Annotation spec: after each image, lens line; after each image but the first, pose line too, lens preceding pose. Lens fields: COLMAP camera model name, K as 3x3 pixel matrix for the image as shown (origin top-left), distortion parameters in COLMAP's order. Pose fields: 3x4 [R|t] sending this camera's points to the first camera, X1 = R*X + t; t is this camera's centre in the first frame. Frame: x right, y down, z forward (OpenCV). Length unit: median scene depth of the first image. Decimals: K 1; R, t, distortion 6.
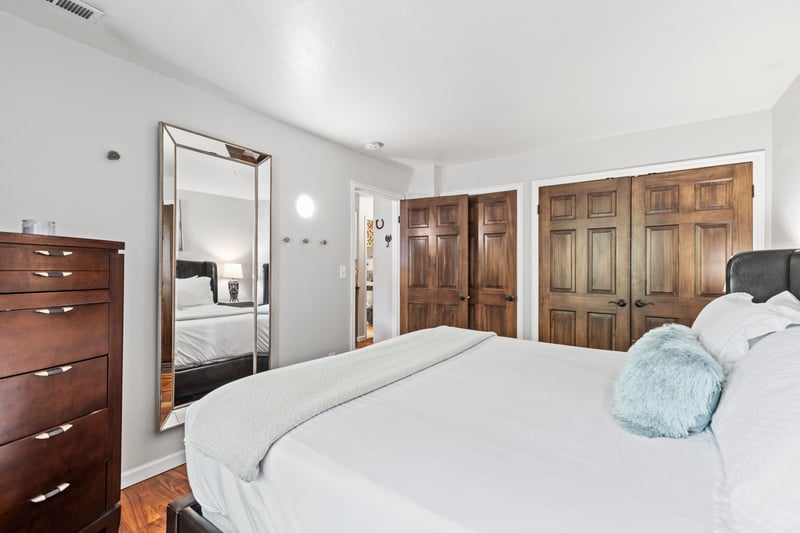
lens RADIAL K [[360.3, 0, 383.6], [0, 360.3, 264.9], [0, 0, 1]] dist [0.003646, -0.000685]
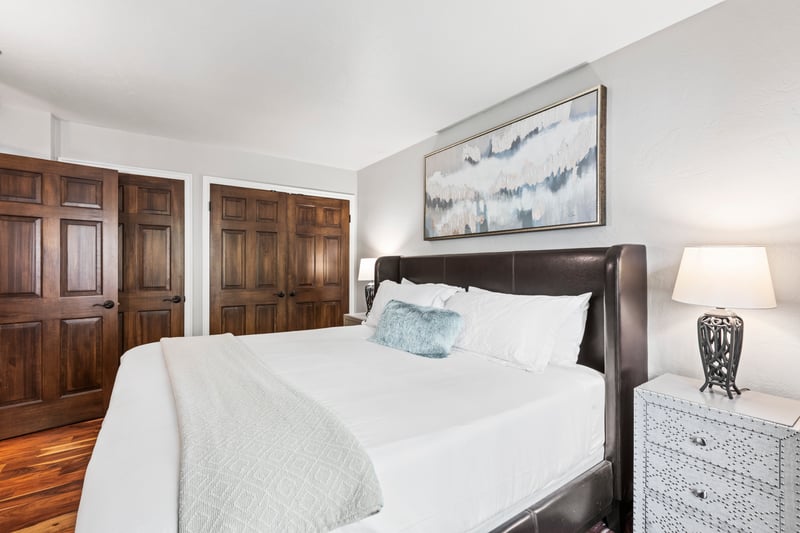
lens RADIAL K [[360.3, 0, 400.3], [0, 360.3, 266.0], [0, 0, 1]] dist [0.003646, -0.000685]
pose [[0.323763, -0.002224, 0.946136, -0.341755], [-0.006634, 0.999967, 0.004621, 0.000332], [-0.946115, -0.007773, 0.323738, 0.200811]]
